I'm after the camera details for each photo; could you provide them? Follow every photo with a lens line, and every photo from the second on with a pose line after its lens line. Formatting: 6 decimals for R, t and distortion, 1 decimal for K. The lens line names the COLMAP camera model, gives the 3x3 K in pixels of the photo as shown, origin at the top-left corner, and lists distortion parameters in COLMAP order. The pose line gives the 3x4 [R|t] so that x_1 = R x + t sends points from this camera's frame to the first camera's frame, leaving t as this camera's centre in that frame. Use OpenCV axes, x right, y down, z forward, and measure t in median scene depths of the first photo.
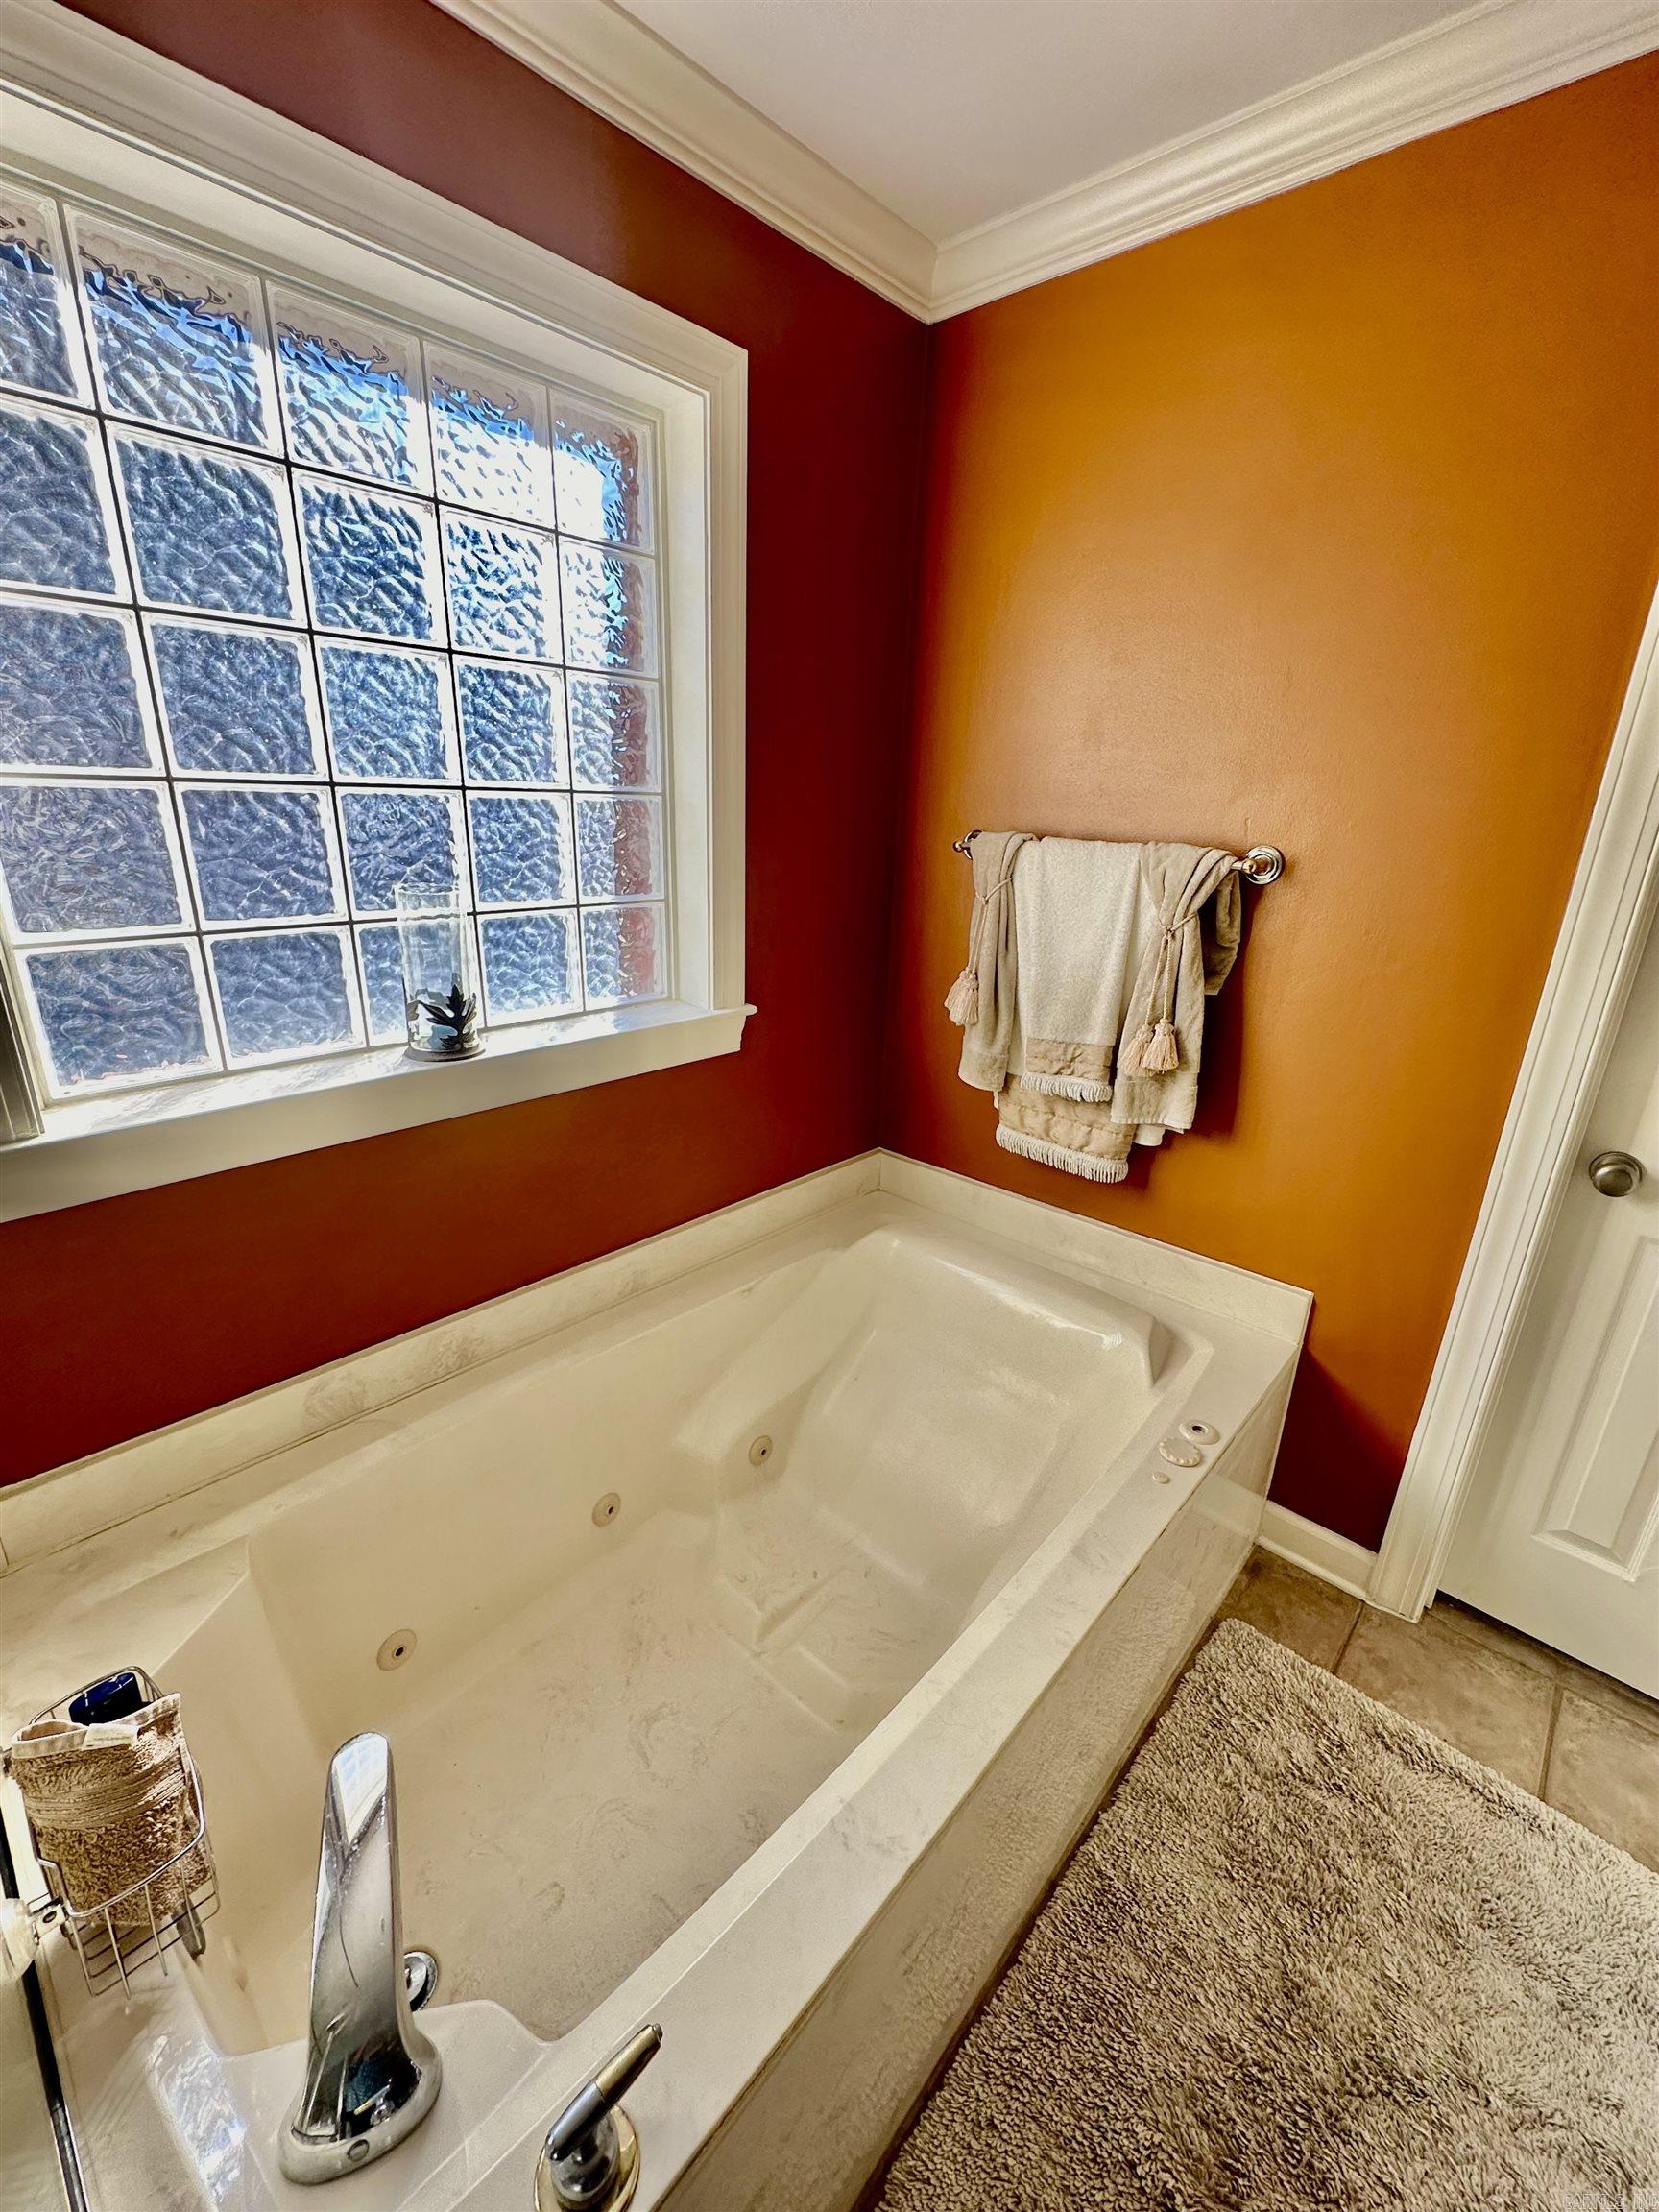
lens RADIAL K [[898.3, 0, 825.7], [0, 898.3, 1104.0], [0, 0, 1]] dist [-0.001562, 0.000075]
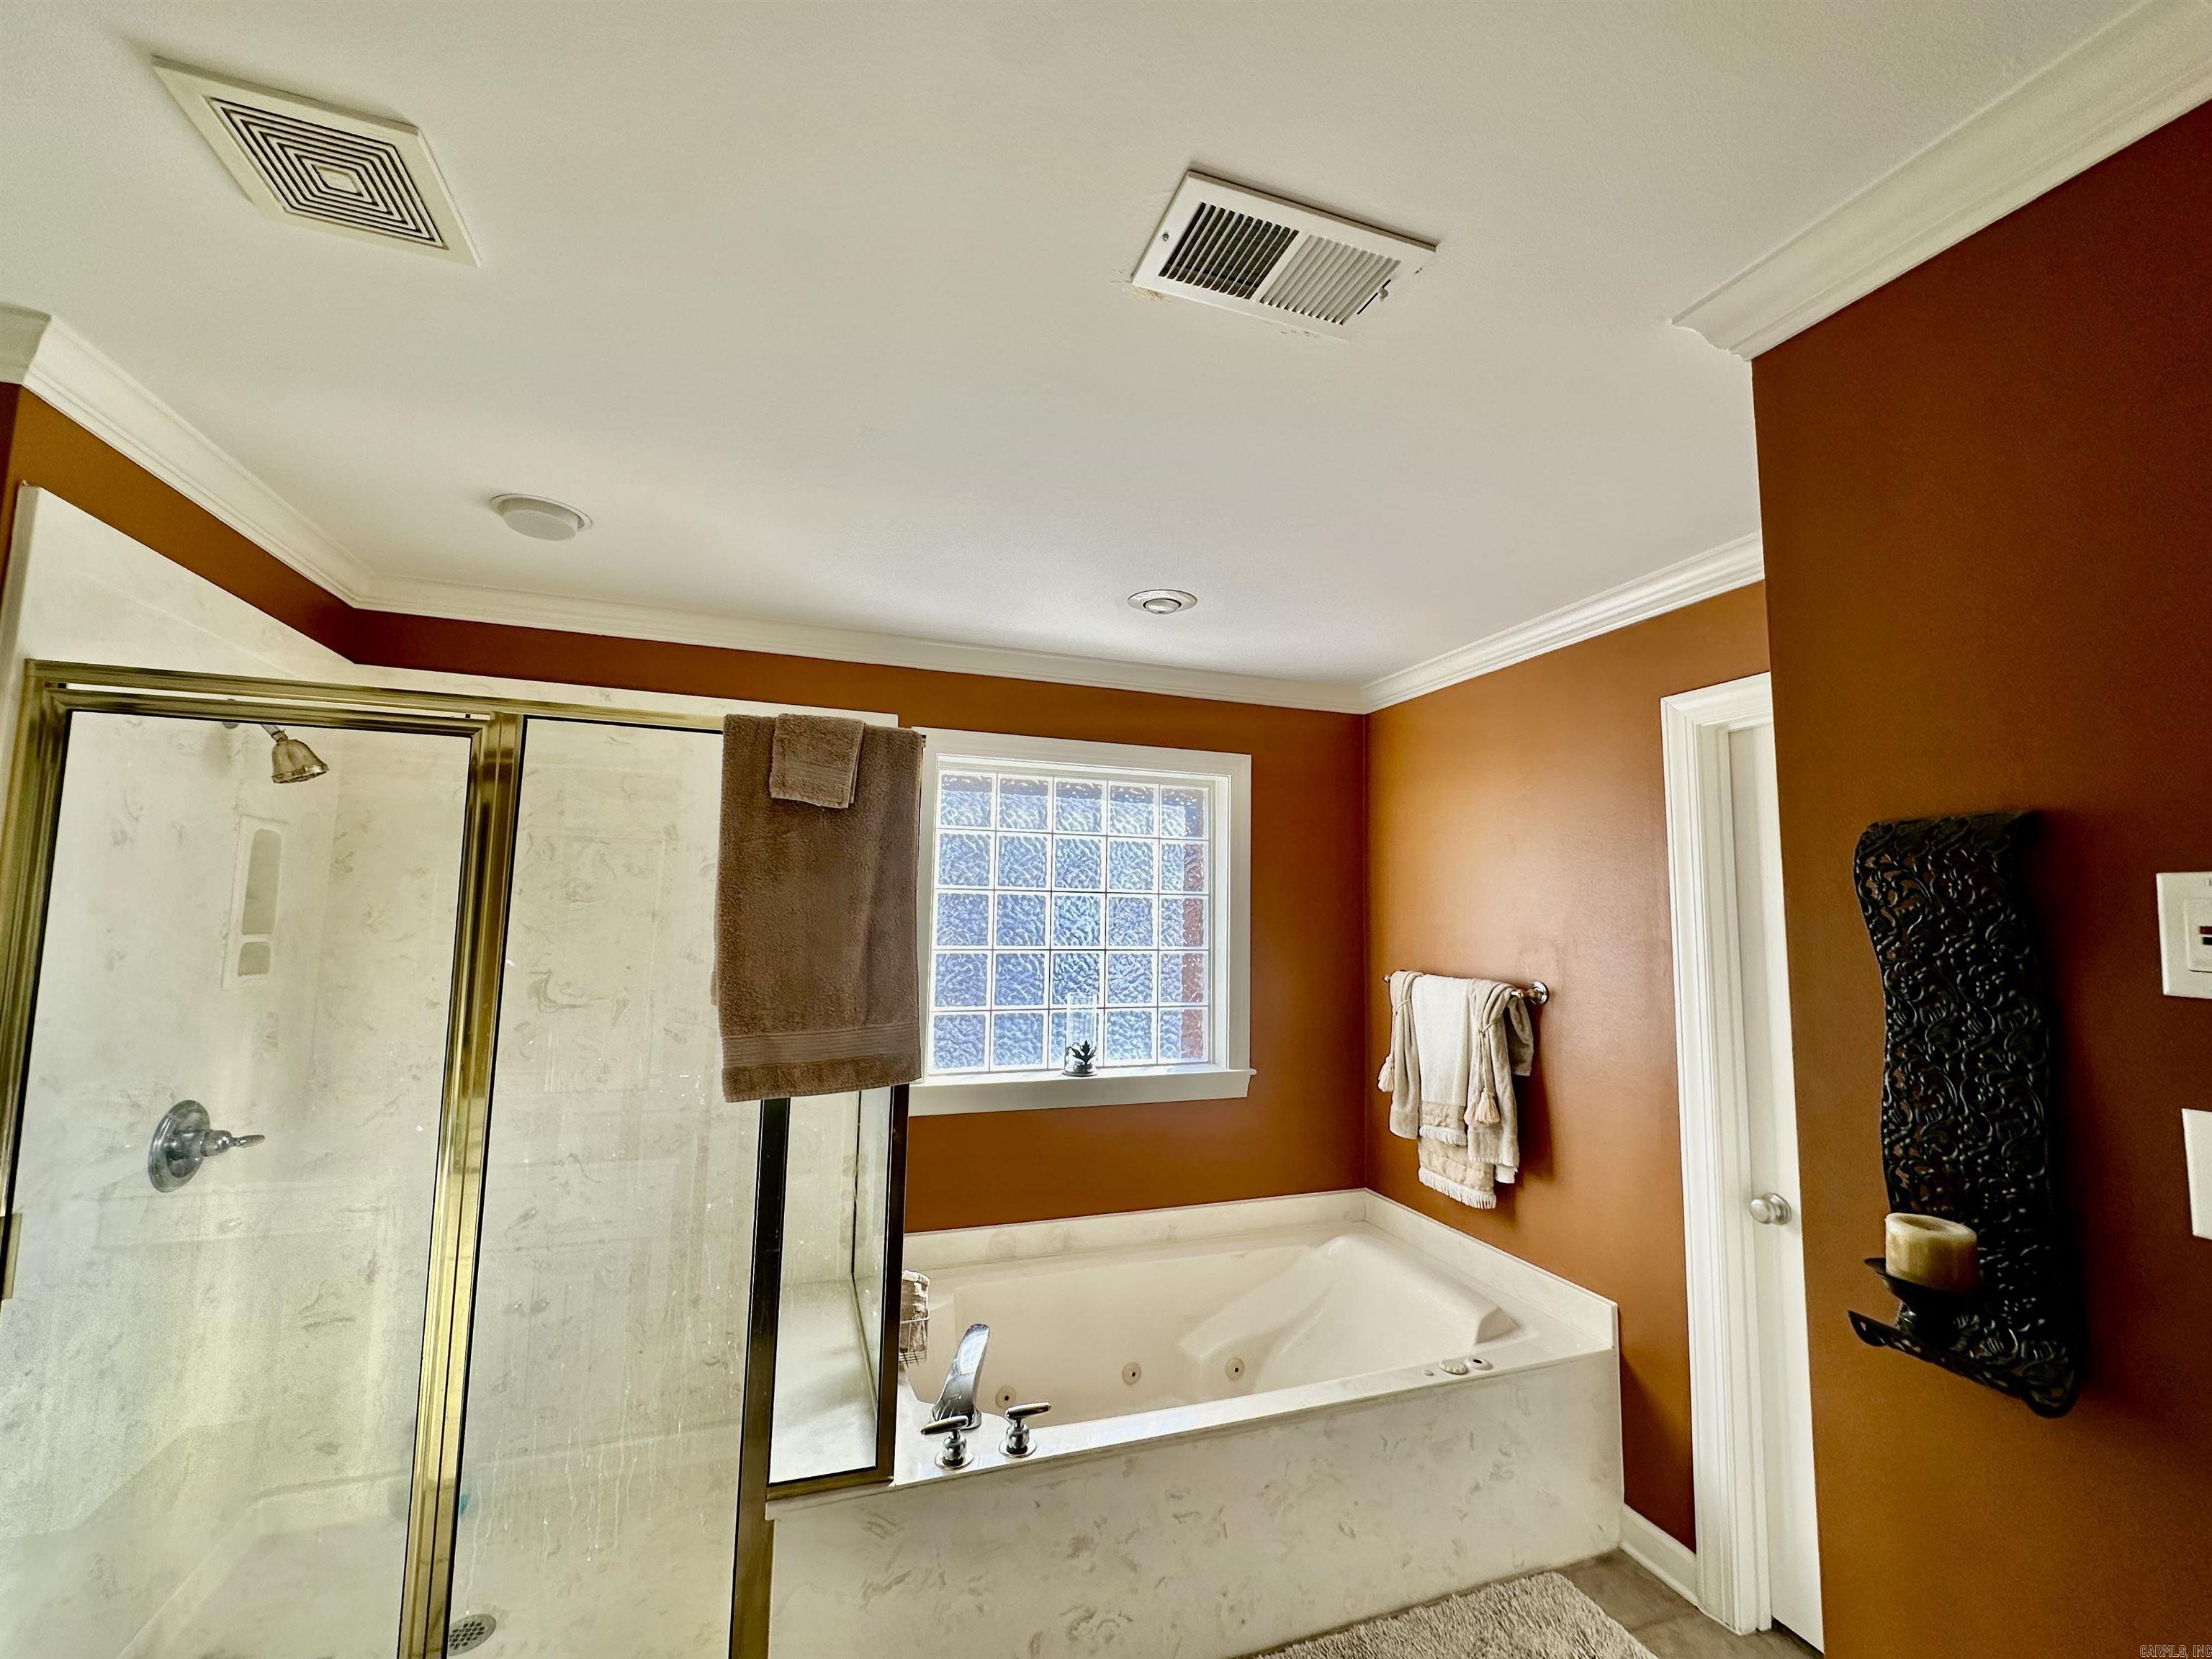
lens RADIAL K [[898.3, 0, 1106.0], [0, 898.3, 829.5], [0, 0, 1]] dist [-0.001562, 0.000075]
pose [[0.881971, -0.064030, -0.466934, 0.554019], [-0.140382, 0.910069, -0.389958, 0.200676], [0.449911, 0.409481, 0.793666, -0.738237]]
